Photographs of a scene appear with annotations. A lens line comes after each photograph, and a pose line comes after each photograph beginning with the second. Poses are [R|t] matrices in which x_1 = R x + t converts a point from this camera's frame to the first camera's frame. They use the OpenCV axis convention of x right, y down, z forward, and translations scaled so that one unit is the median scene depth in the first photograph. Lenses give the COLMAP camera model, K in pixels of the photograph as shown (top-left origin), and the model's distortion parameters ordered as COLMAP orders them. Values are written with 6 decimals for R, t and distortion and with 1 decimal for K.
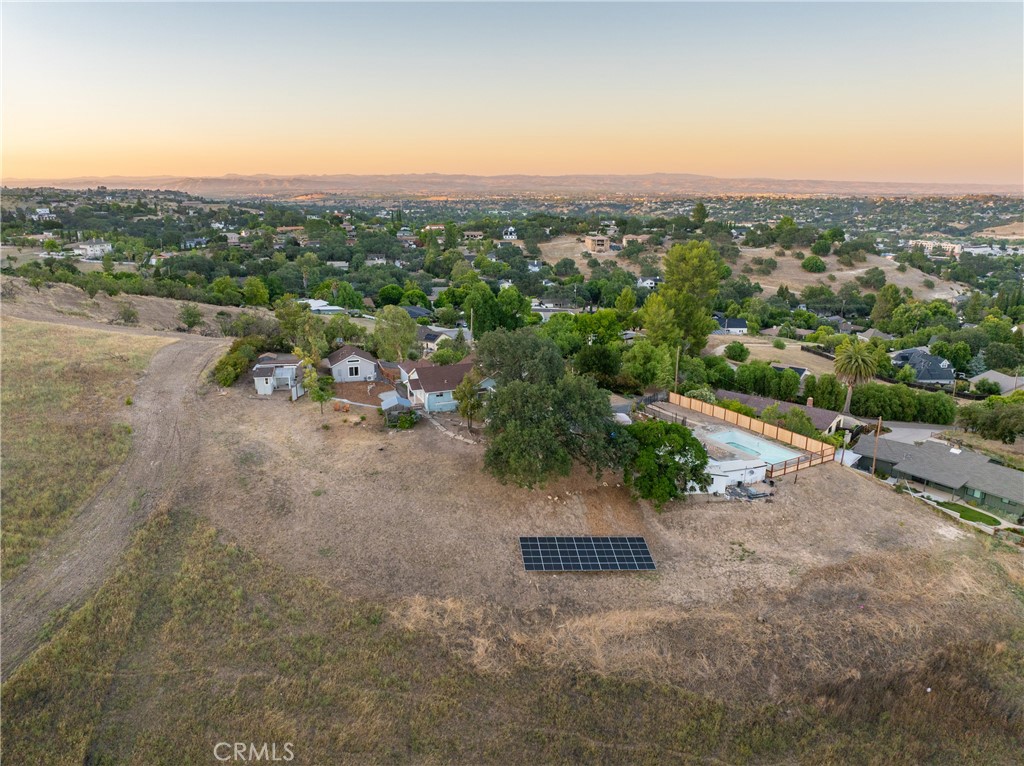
lens RADIAL K [[712.5, 0, 518.5], [0, 712.5, 384.5], [0, 0, 1]] dist [-0.042123, 0.008716]
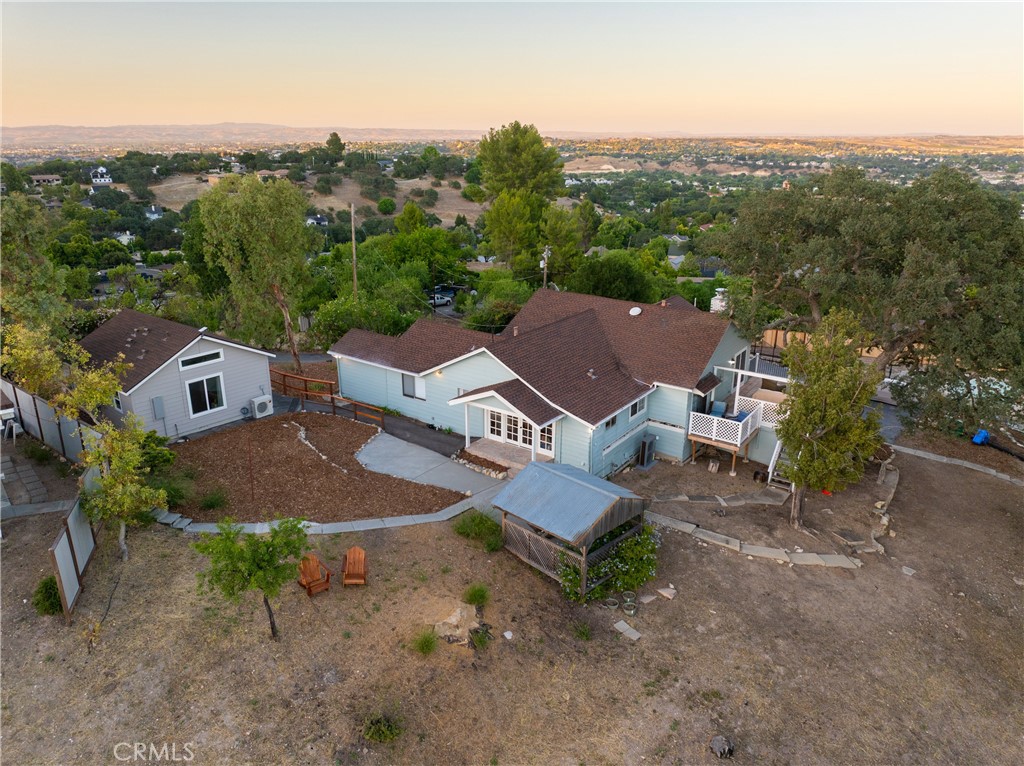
lens RADIAL K [[712.5, 0, 514.6], [0, 712.5, 376.9], [0, 0, 1]] dist [-0.042123, 0.008716]
pose [[0.849537, -0.169865, 0.499433, -0.050255], [0.142299, 0.985435, 0.093112, -0.006452], [-0.507975, -0.008033, 0.861335, 0.131368]]
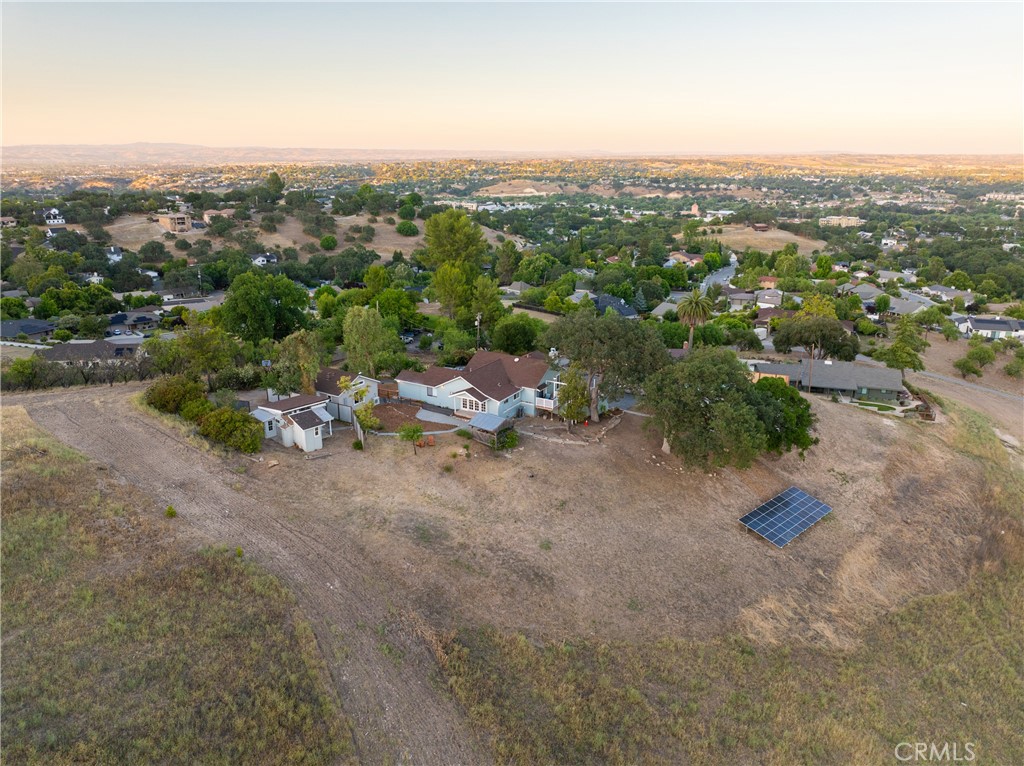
lens RADIAL K [[712.5, 0, 516.2], [0, 712.5, 378.9], [0, 0, 1]] dist [-0.042123, 0.008716]
pose [[0.789947, -0.184674, 0.584704, -0.102387], [0.164949, 0.982419, 0.087439, -0.014437], [-0.590572, 0.027375, 0.806521, 0.052535]]
